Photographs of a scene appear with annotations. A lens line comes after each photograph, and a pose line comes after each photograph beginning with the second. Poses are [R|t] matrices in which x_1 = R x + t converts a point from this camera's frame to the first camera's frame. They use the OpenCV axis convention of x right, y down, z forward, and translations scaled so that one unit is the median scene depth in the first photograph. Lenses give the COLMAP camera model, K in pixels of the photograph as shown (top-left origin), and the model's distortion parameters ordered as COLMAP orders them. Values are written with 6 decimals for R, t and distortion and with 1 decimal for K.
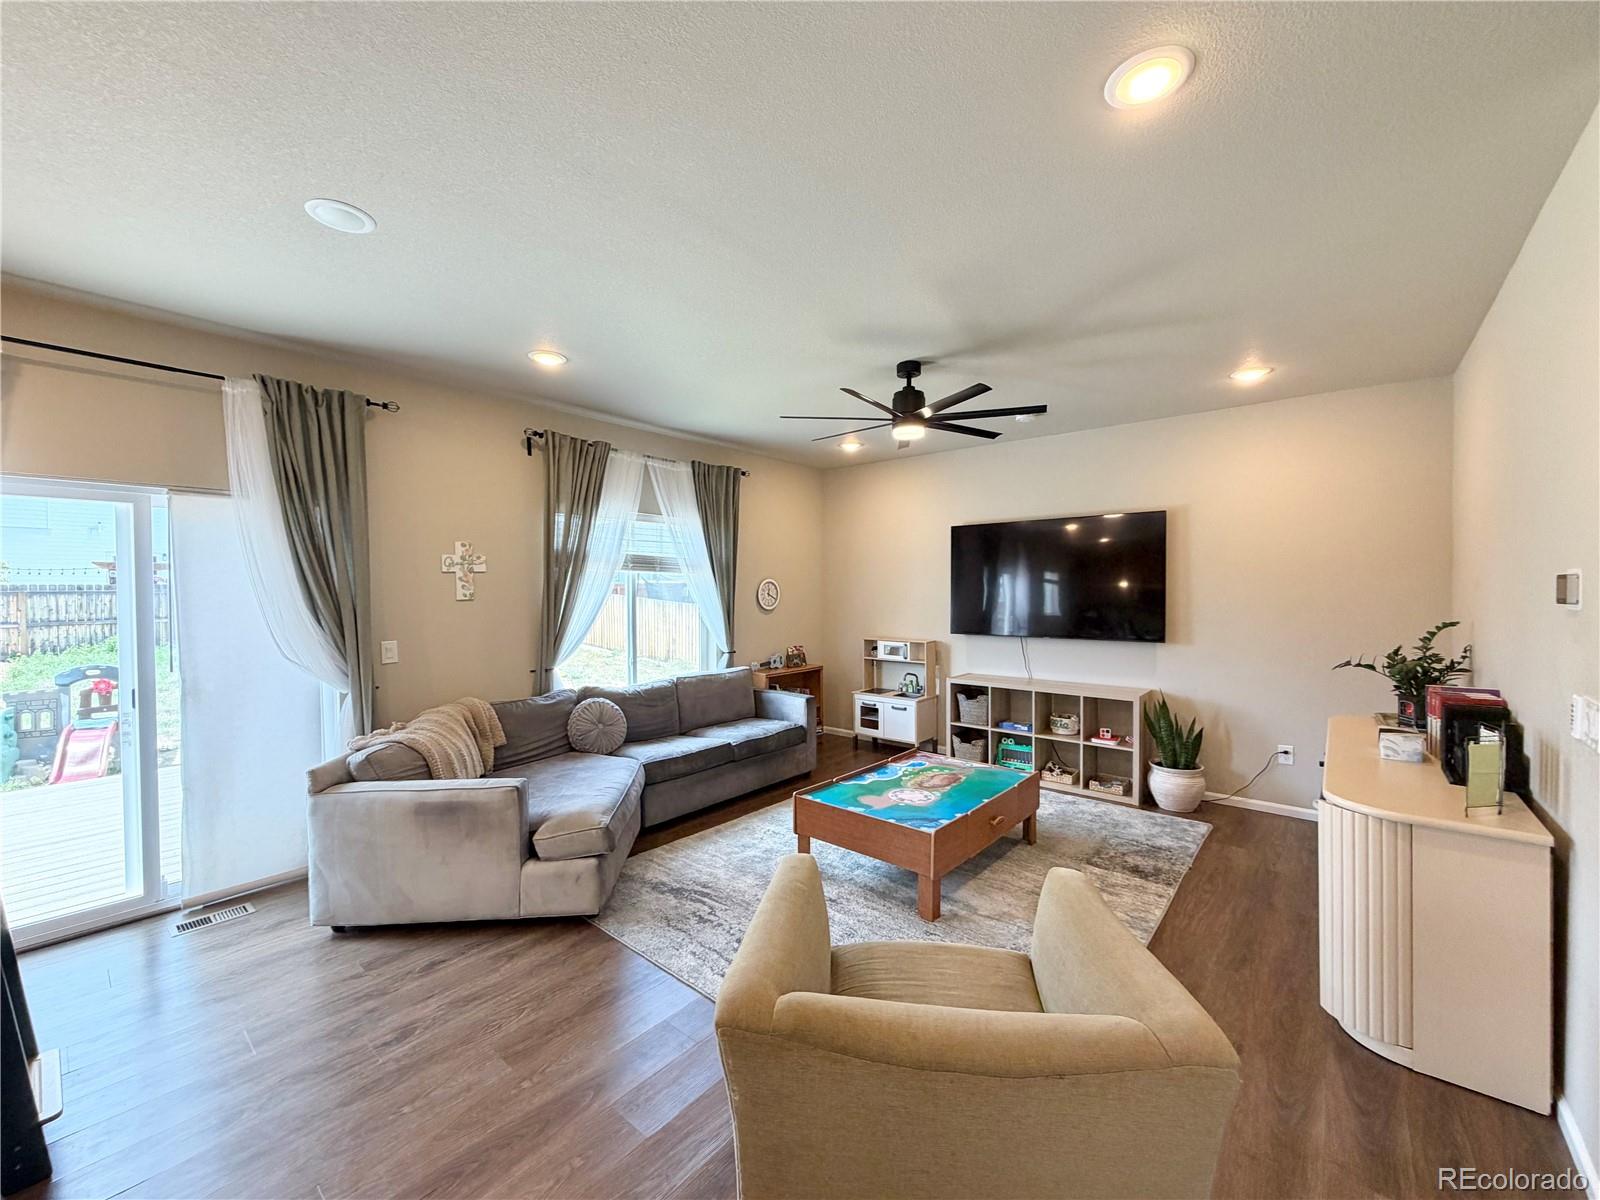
lens RADIAL K [[639.0, 0, 794.7], [0, 639.0, 603.5], [0, 0, 1]] dist [0.001174, -0.000725]
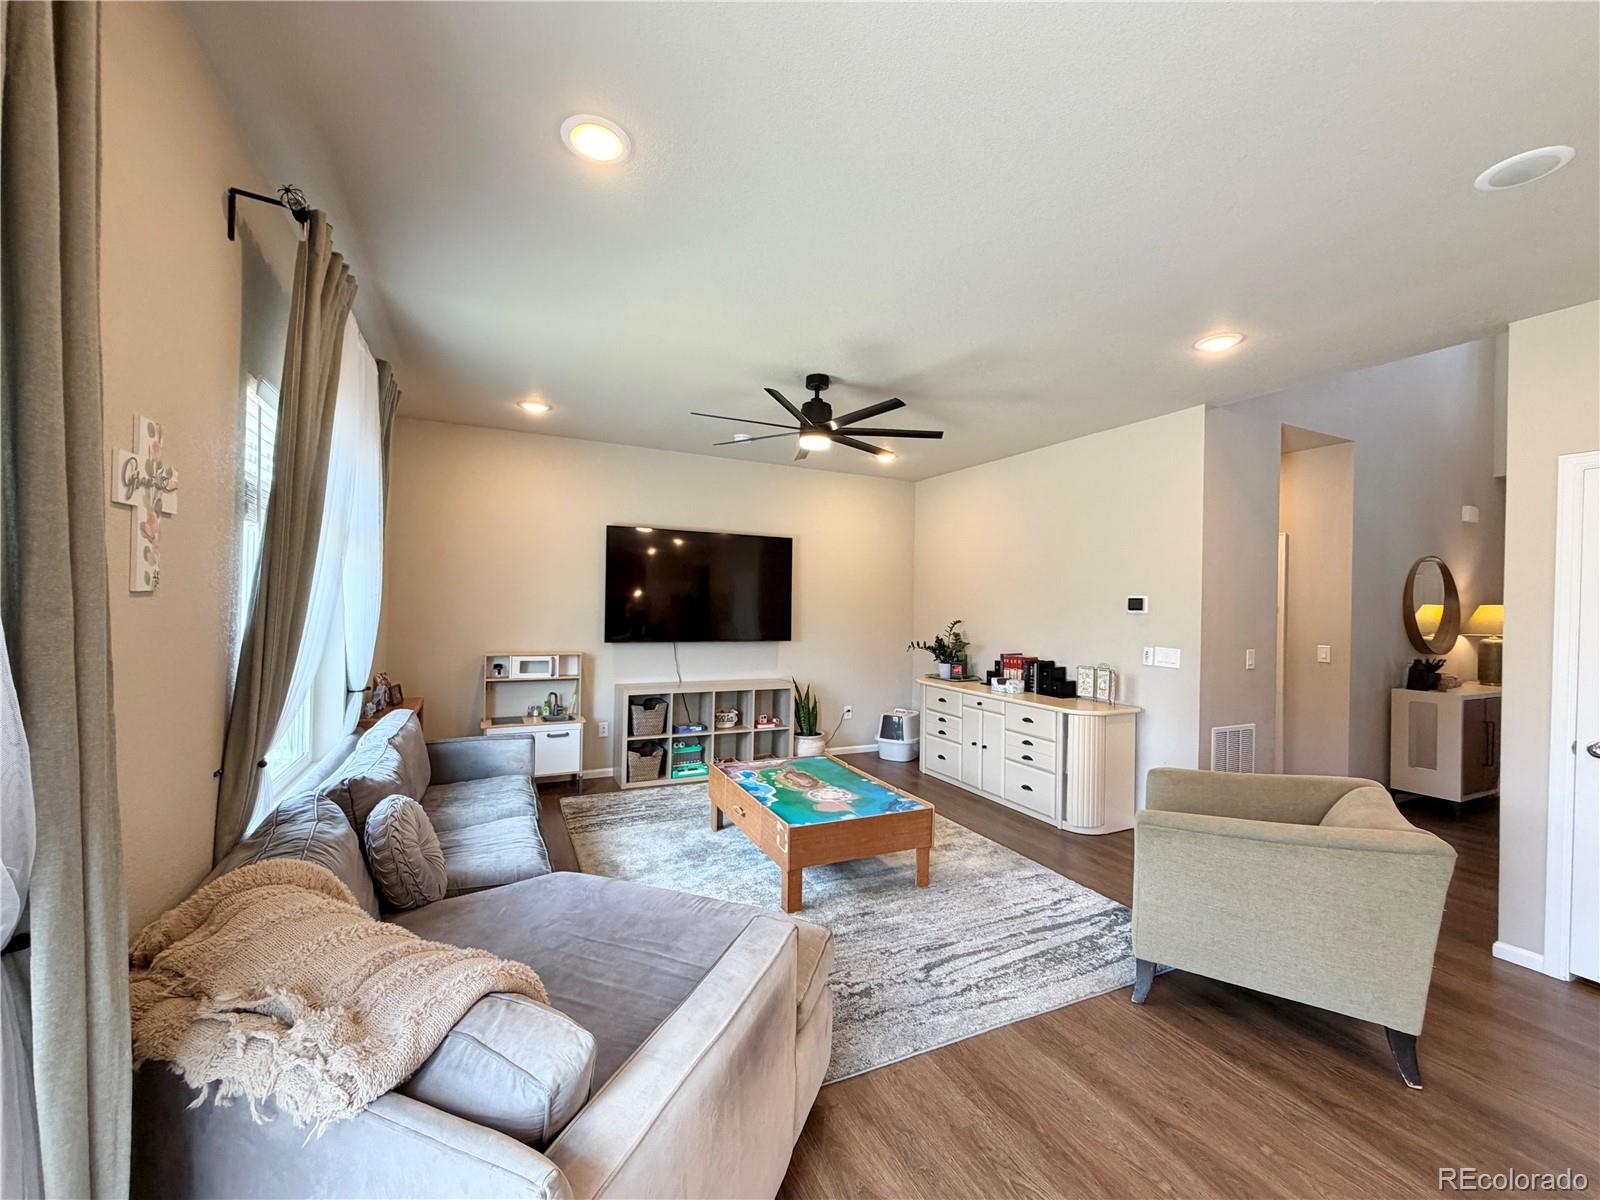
lens RADIAL K [[639.0, 0, 800.1], [0, 639.0, 603.1], [0, 0, 1]] dist [0.001174, -0.000725]
pose [[0.398154, 0.013886, 0.917213, -0.663242], [-0.003146, 0.999900, -0.013772, 0.003787], [-0.917313, 0.002598, 0.398158, 0.528240]]
